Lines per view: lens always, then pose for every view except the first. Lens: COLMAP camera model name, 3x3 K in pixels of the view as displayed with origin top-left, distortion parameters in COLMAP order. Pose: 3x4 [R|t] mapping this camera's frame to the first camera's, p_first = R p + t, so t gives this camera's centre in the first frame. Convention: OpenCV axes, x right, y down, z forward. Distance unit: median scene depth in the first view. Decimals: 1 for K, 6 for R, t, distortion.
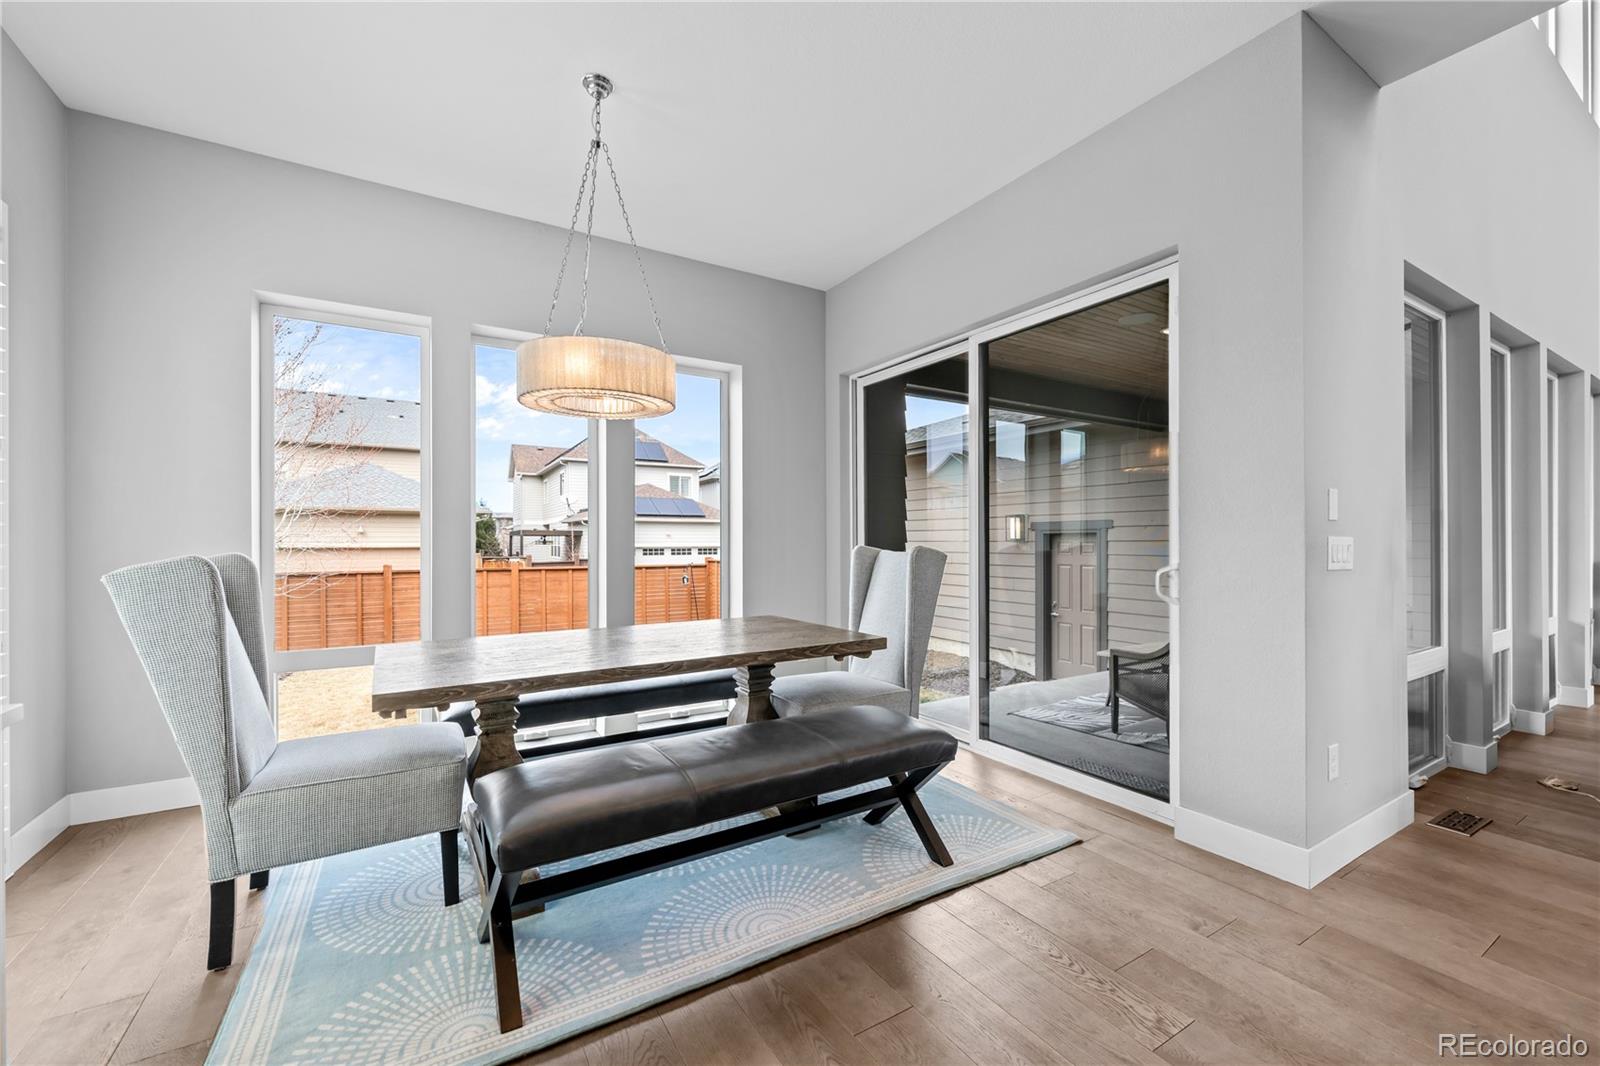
lens RADIAL K [[639.8, 0, 798.0], [0, 639.8, 539.7], [0, 0, 1]] dist [0.001065, 0.000175]
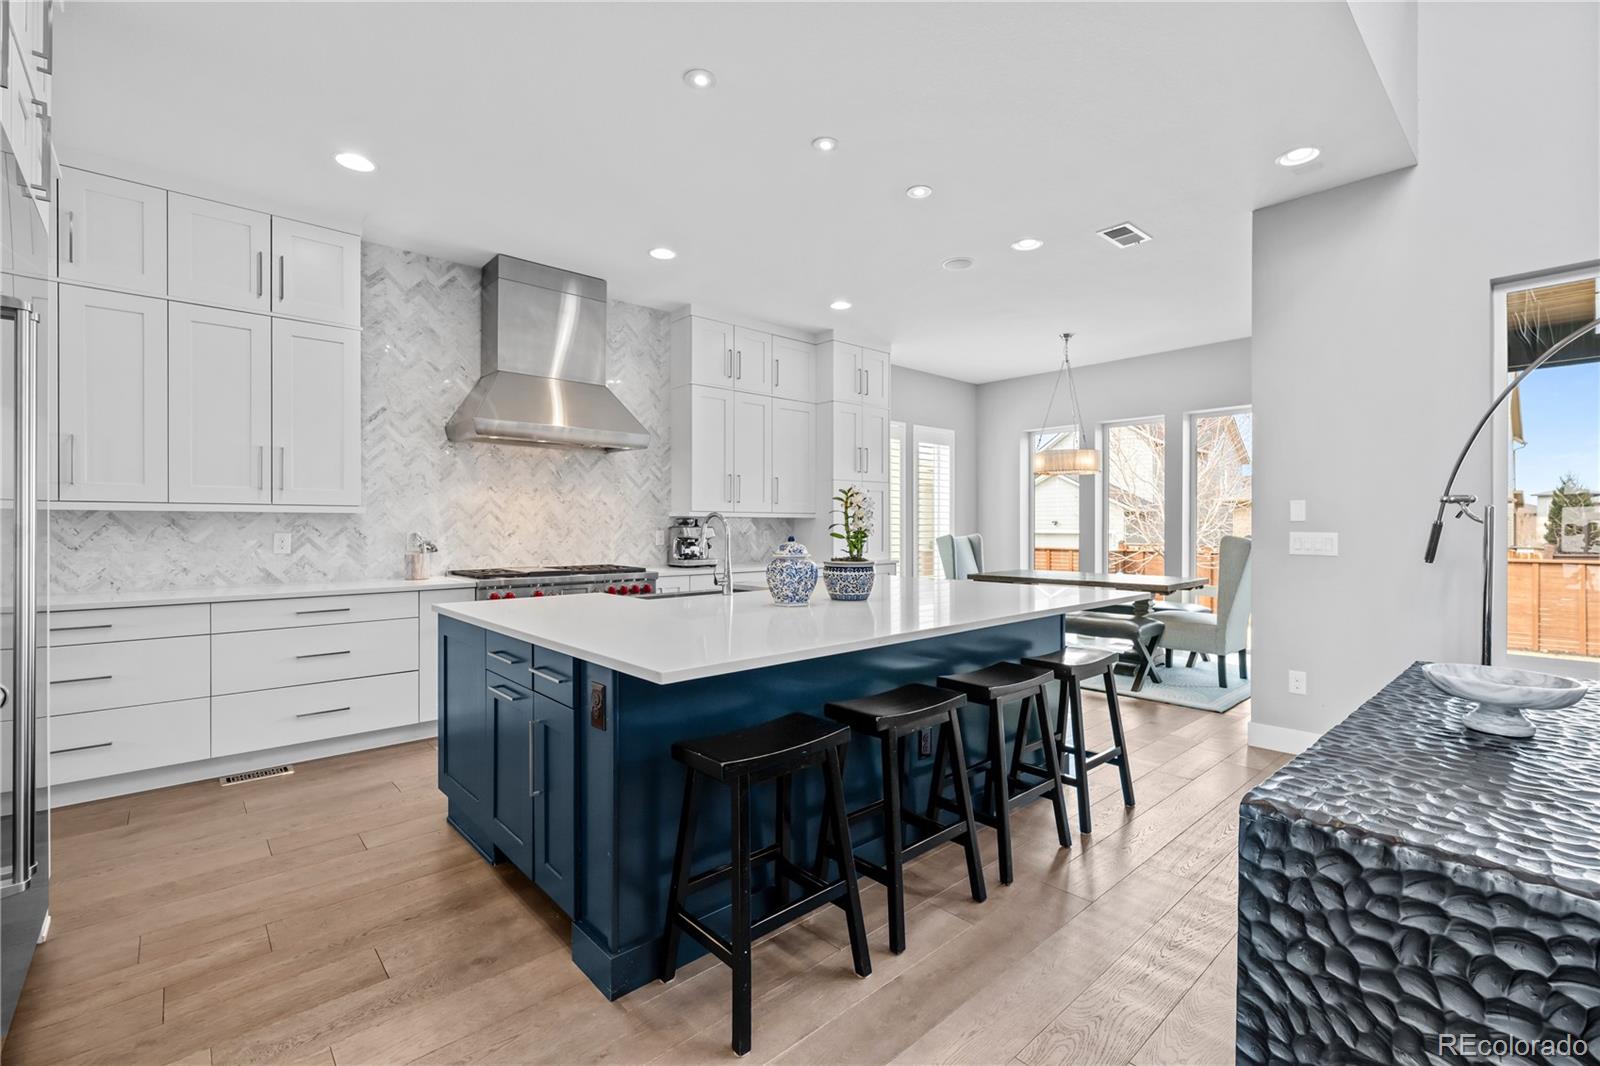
lens RADIAL K [[697.9, 0, 808.3], [0, 697.9, 527.2], [0, 0, 1]] dist [-0.000971, -0.000122]
pose [[0.188506, 0.004182, -0.982063, 1.087666], [0.002433, 0.999986, 0.004725, -0.013784], [0.982069, -0.003280, 0.188494, -0.223336]]
